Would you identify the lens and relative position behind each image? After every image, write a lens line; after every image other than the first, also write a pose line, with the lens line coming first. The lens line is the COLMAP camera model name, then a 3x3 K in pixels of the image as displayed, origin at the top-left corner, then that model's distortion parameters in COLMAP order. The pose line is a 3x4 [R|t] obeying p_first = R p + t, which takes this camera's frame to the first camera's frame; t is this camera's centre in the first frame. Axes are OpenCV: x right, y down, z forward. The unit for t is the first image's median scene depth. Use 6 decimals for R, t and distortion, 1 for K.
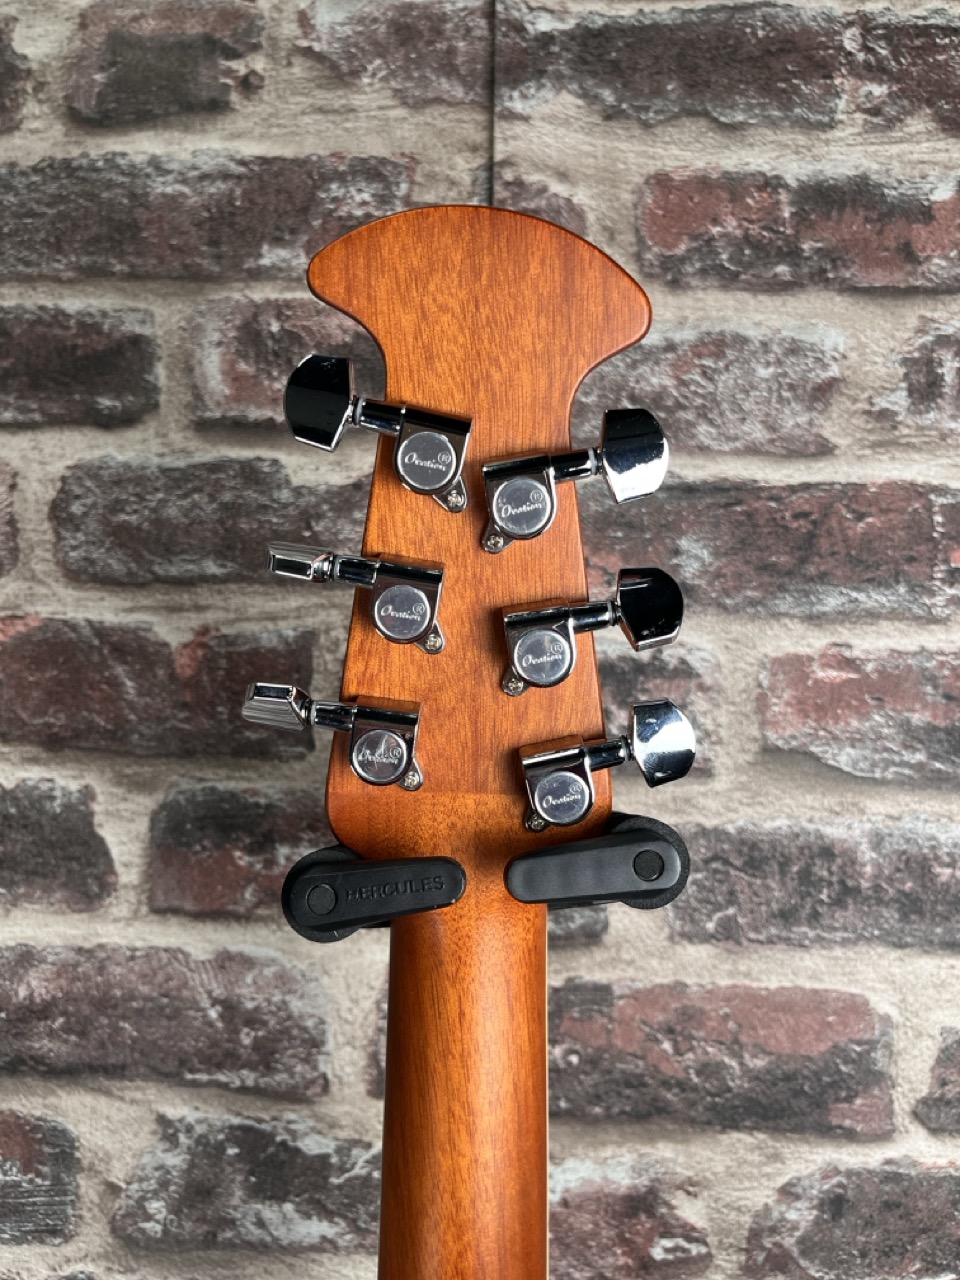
lens RADIAL K [[982.3, 0, 492.0], [0, 982.3, 636.8], [0, 0, 1]] dist [0.065019, -0.109336]
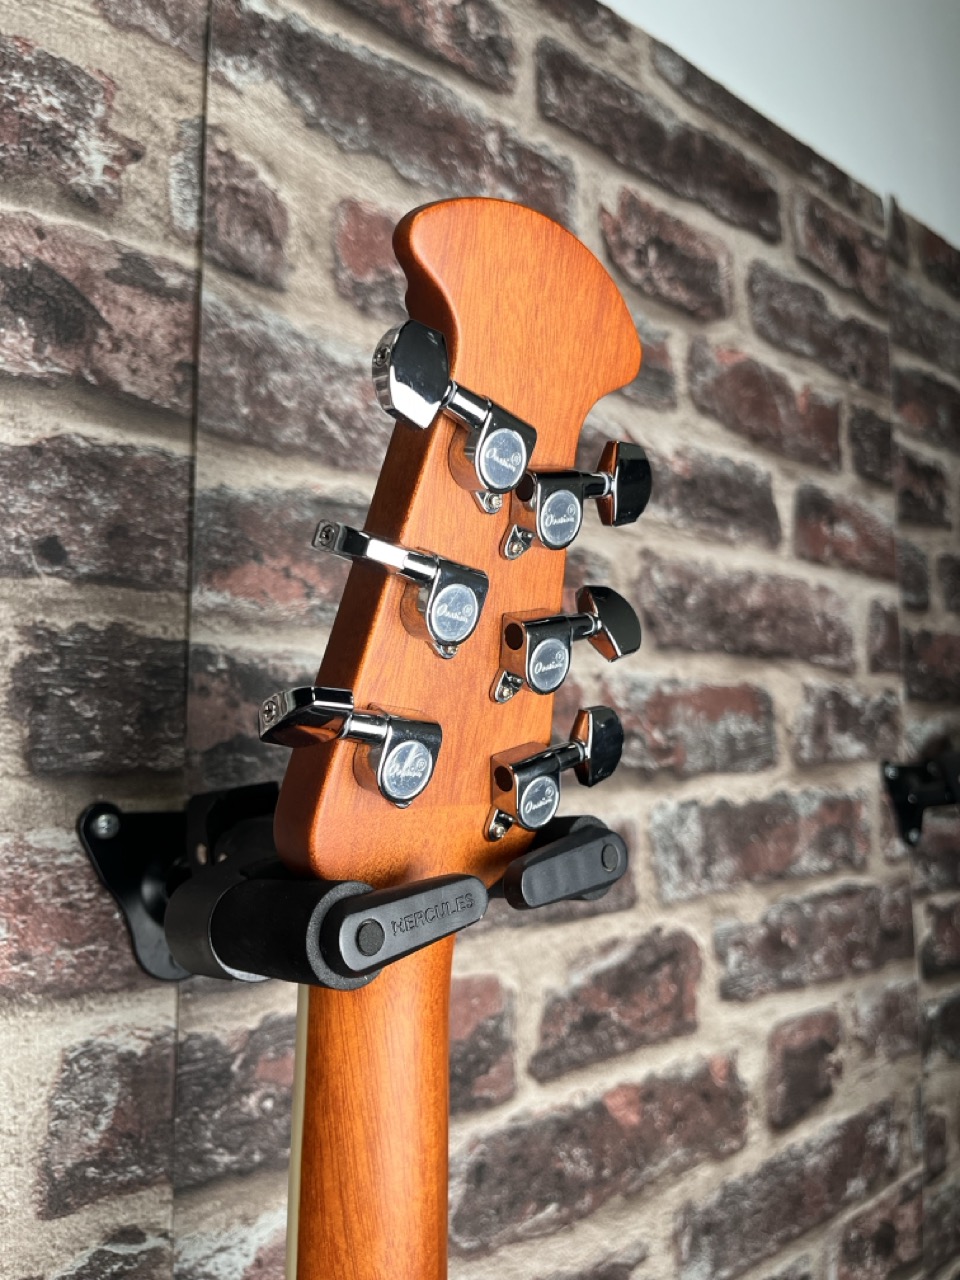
lens RADIAL K [[979.6, 0, 473.0], [0, 979.6, 635.1], [0, 0, 1]] dist [0.066450, -0.112598]
pose [[0.730231, 0.048921, 0.681446, -0.414177], [-0.027062, 0.998721, -0.042698, 0.020587], [-0.682664, 0.012738, 0.730621, 0.178195]]
